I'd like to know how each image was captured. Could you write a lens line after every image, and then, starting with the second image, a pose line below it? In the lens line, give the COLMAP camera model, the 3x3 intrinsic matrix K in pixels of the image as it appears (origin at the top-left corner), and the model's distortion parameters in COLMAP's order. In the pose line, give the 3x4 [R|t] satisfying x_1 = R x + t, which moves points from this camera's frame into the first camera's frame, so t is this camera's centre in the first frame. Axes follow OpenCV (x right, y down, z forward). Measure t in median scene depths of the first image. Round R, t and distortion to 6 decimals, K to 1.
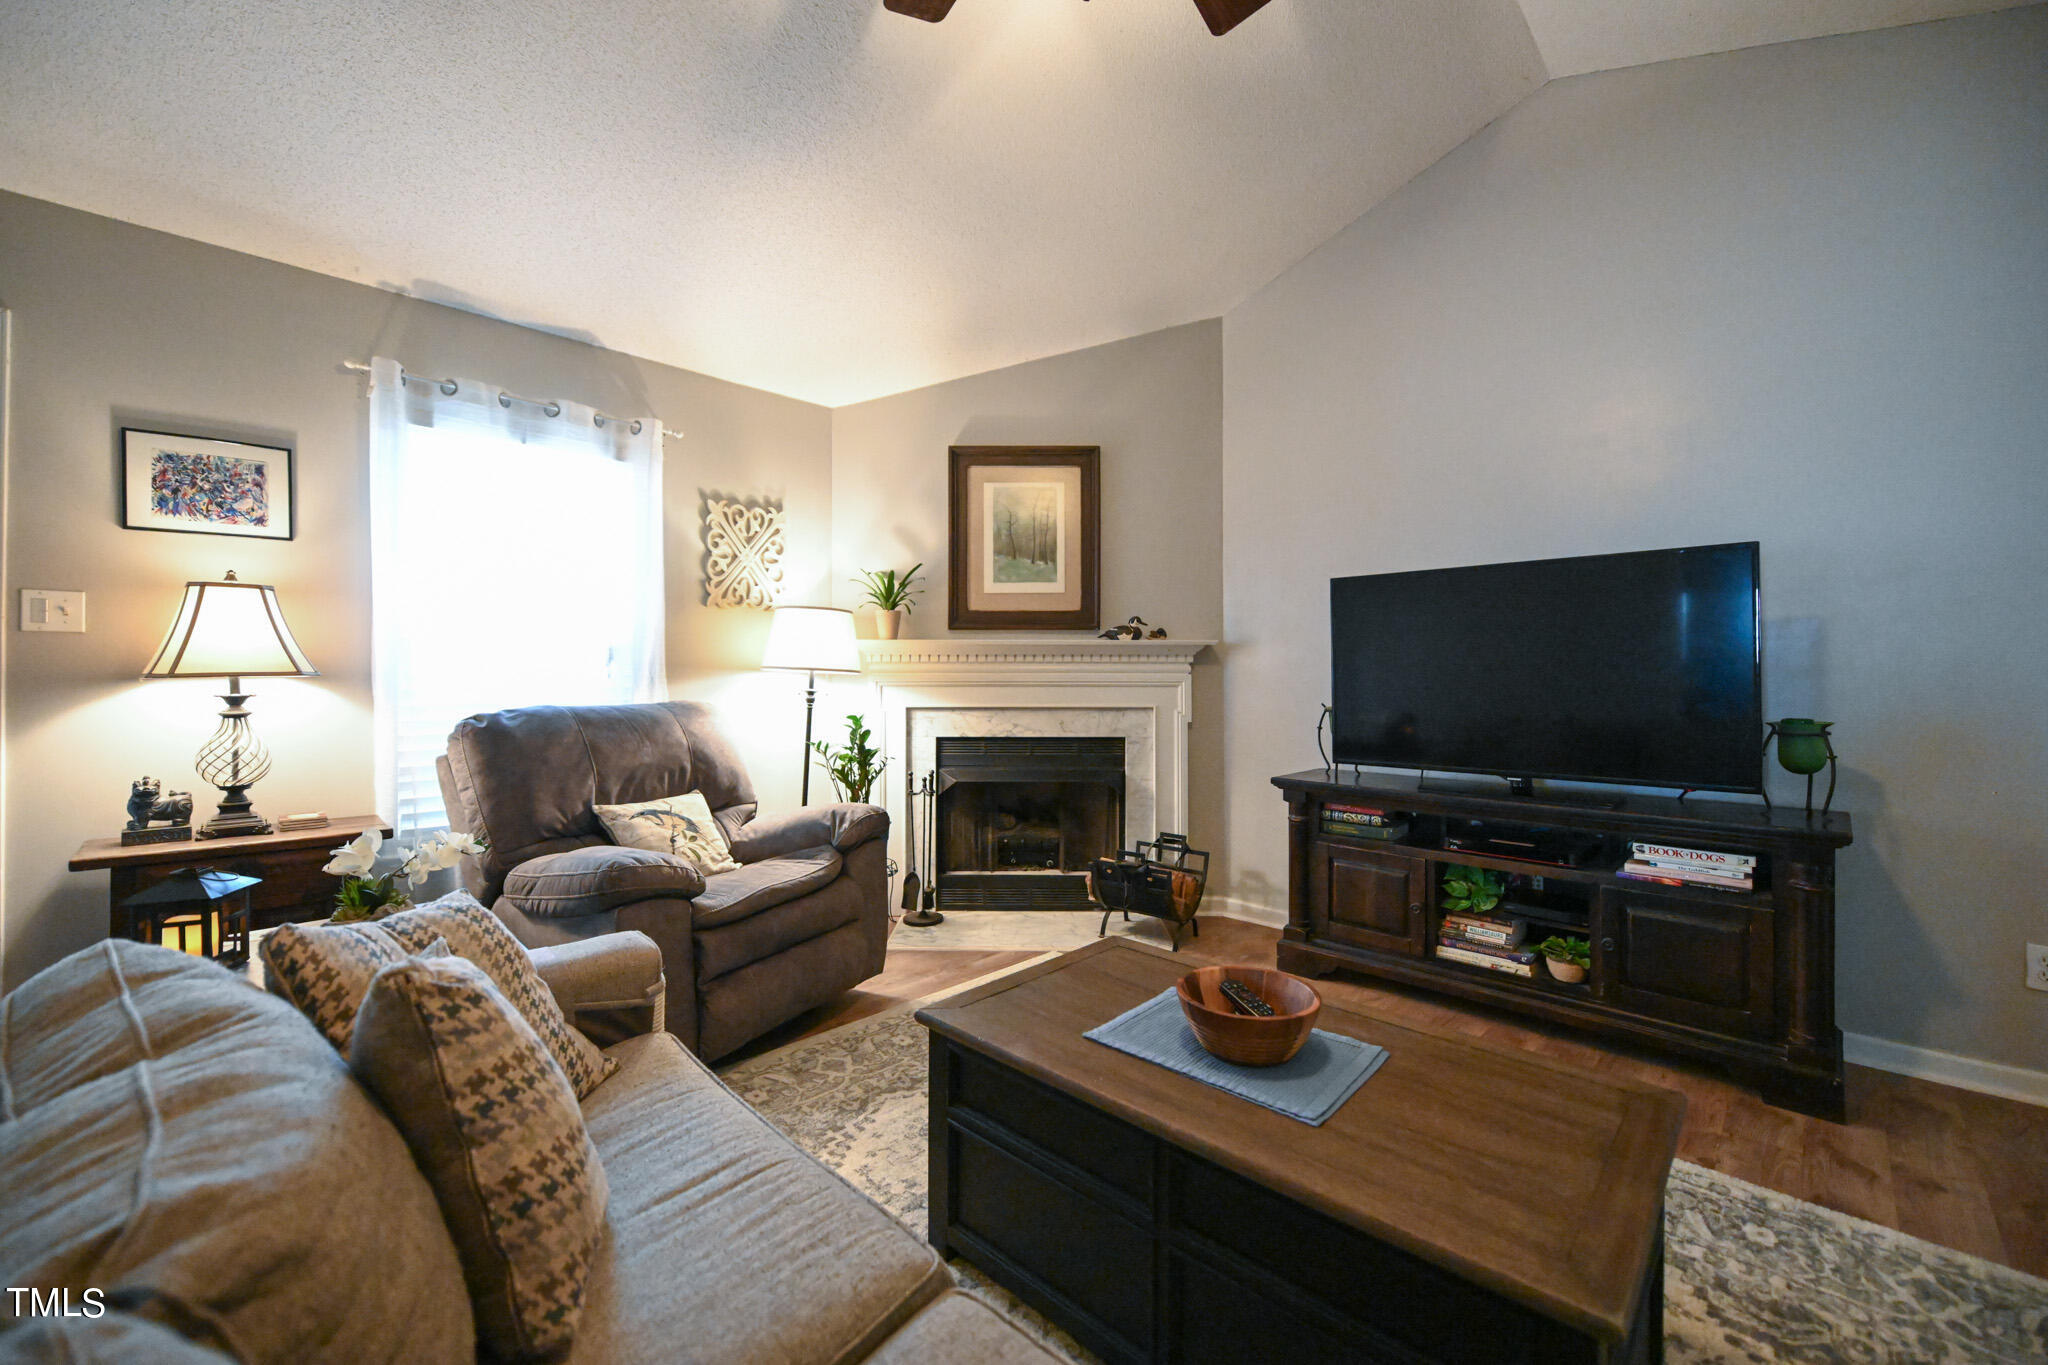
lens RADIAL K [[809.9, 0, 1029.8], [0, 809.9, 661.9], [0, 0, 1]] dist [-0.010233, -0.000018]
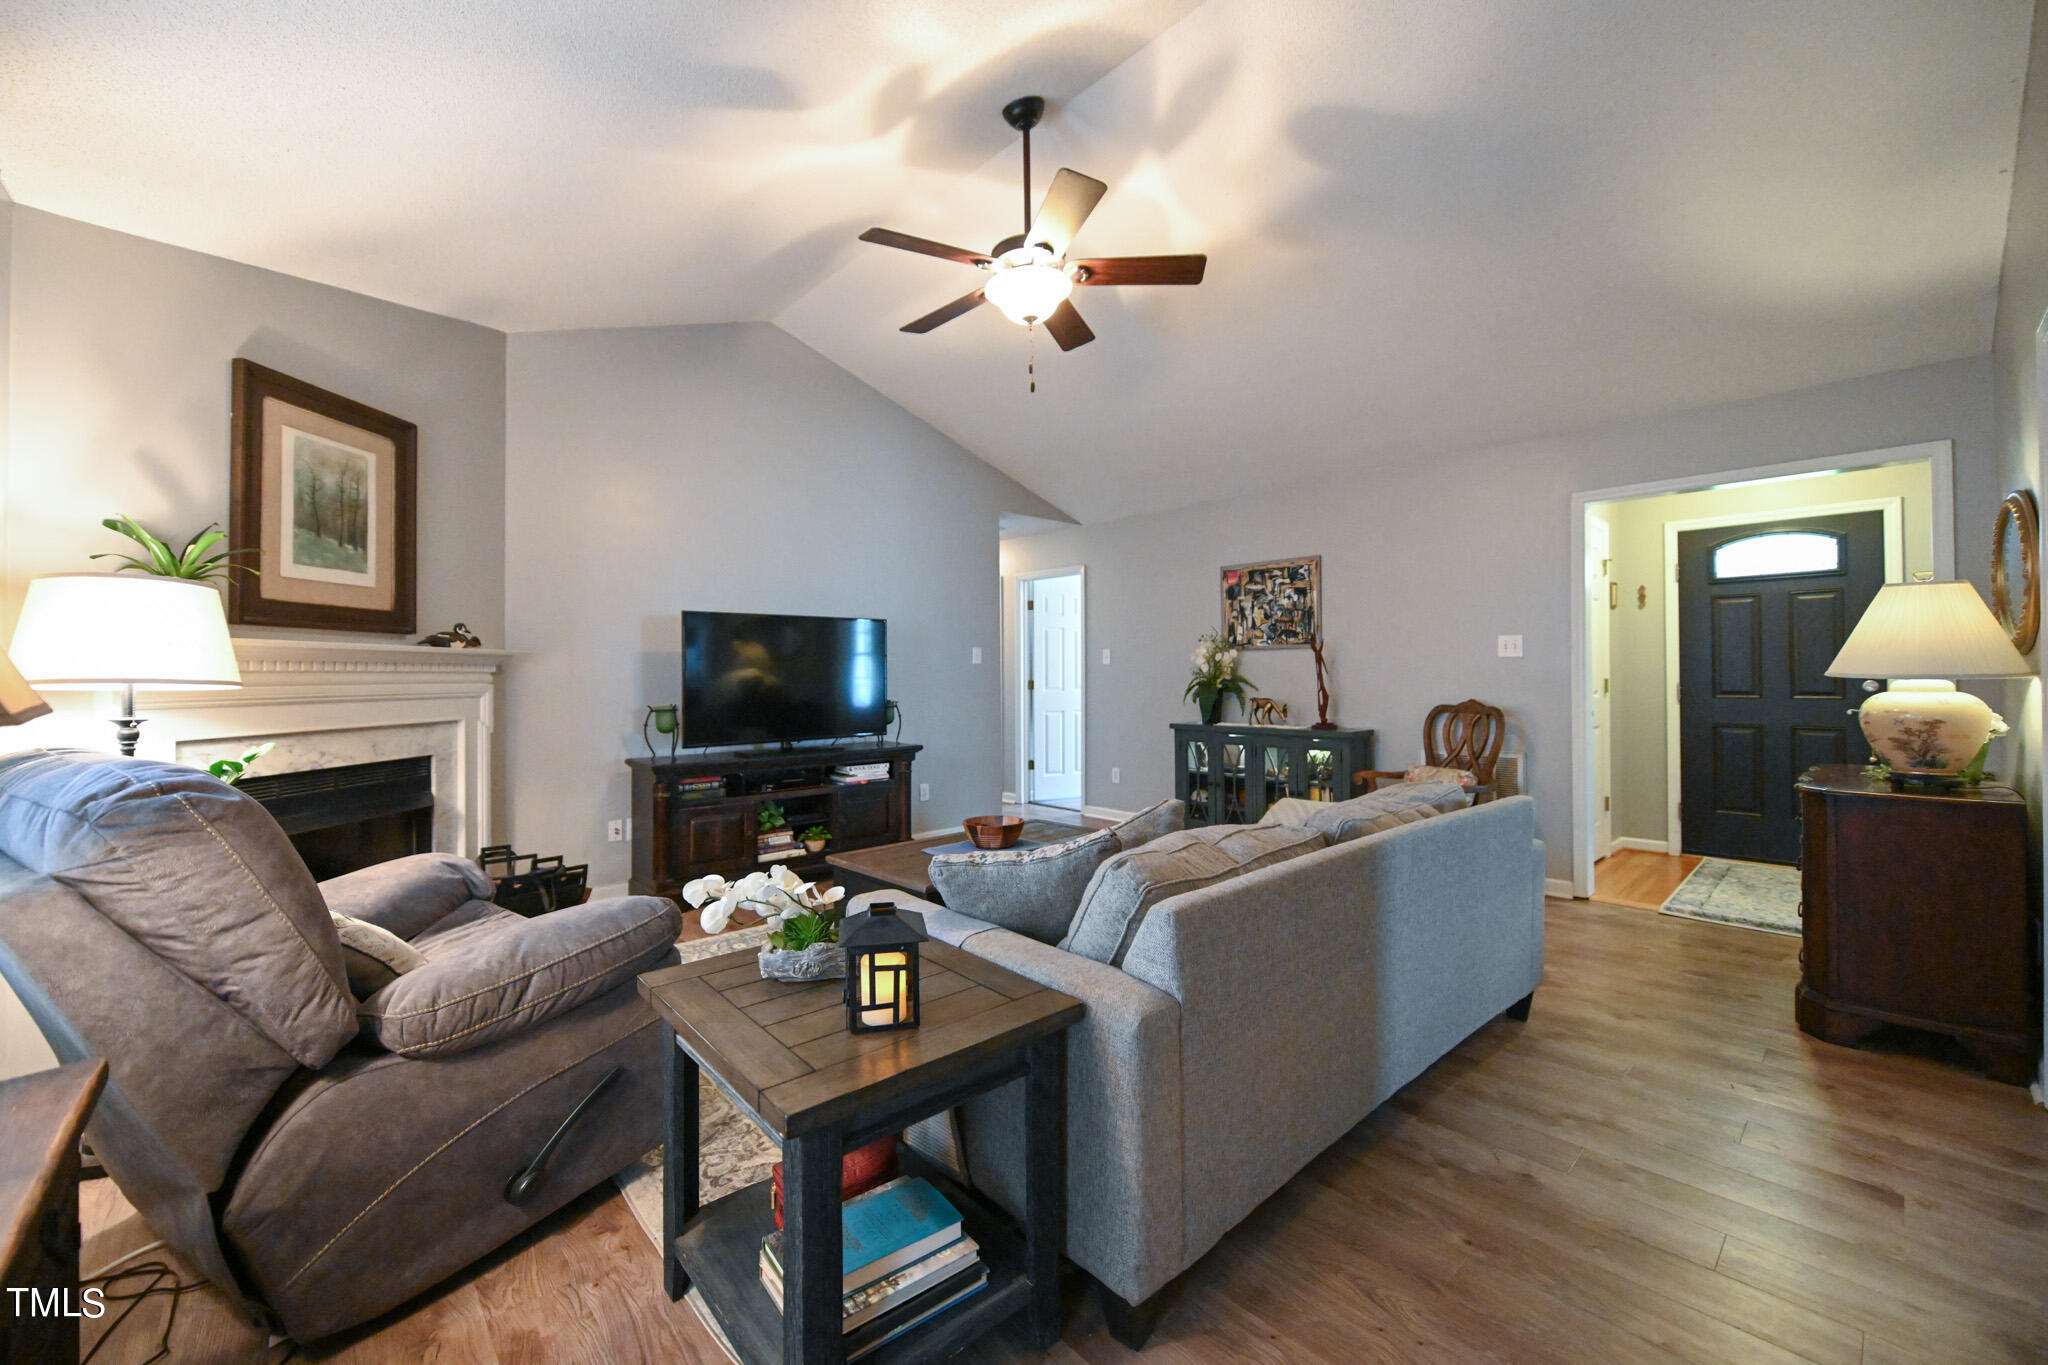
lens RADIAL K [[830.3, 0, 1019.3], [0, 830.3, 671.7], [0, 0, 1]] dist [0.000961, 0.000235]
pose [[0.052659, 0.002678, 0.998609, -0.845907], [-0.008857, 0.999958, -0.002215, -0.003925], [-0.998573, -0.008728, 0.052680, 0.327200]]
